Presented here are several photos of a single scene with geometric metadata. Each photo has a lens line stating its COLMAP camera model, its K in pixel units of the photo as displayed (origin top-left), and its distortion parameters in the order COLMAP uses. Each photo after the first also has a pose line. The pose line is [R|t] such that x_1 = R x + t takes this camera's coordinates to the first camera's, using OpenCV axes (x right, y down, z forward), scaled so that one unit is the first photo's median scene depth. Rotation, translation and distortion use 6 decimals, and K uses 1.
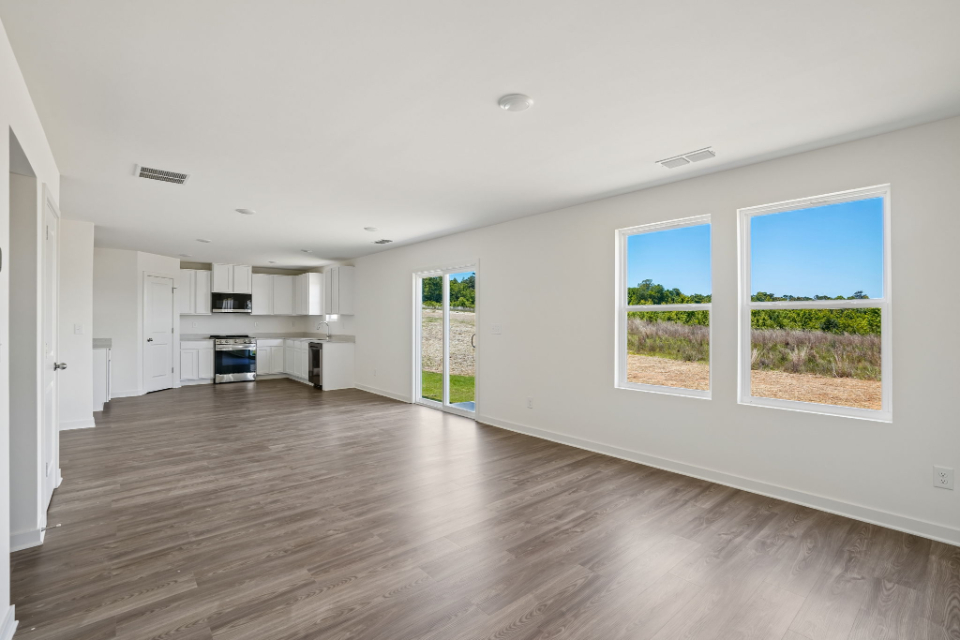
lens RADIAL K [[441.1, 0, 480.0], [0, 441.1, 320.0], [0, 0, 1]] dist [-0.036722, 0.000236]
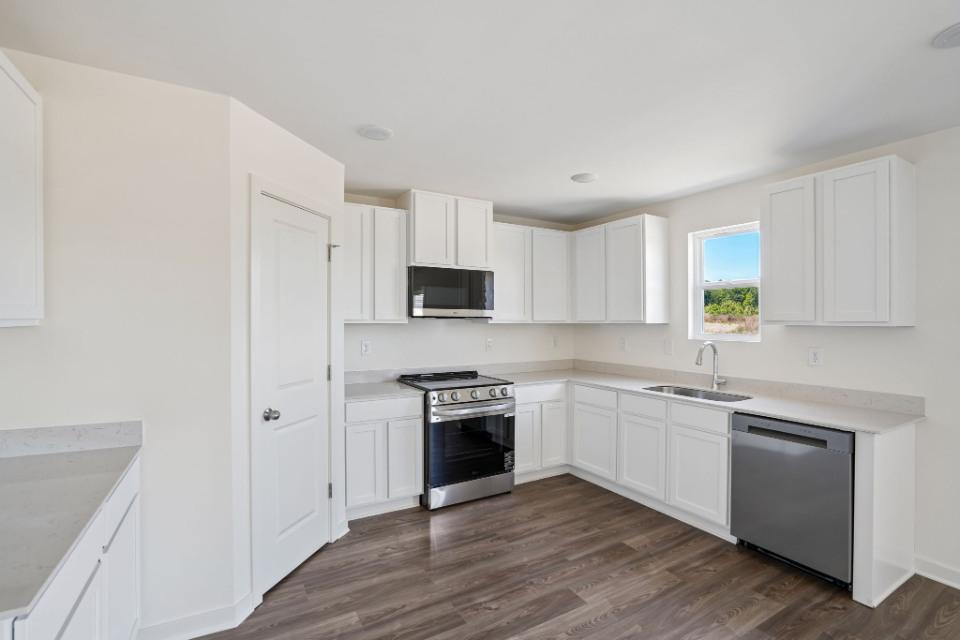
lens RADIAL K [[441.1, 0, 480.0], [0, 441.1, 320.0], [0, 0, 1]] dist [-0.036722, 0.000236]
pose [[0.985348, 0.001096, -0.170550, -0.474957], [-0.001203, 0.999999, -0.000526, -0.014429], [0.170549, 0.000723, 0.985349, 0.607830]]
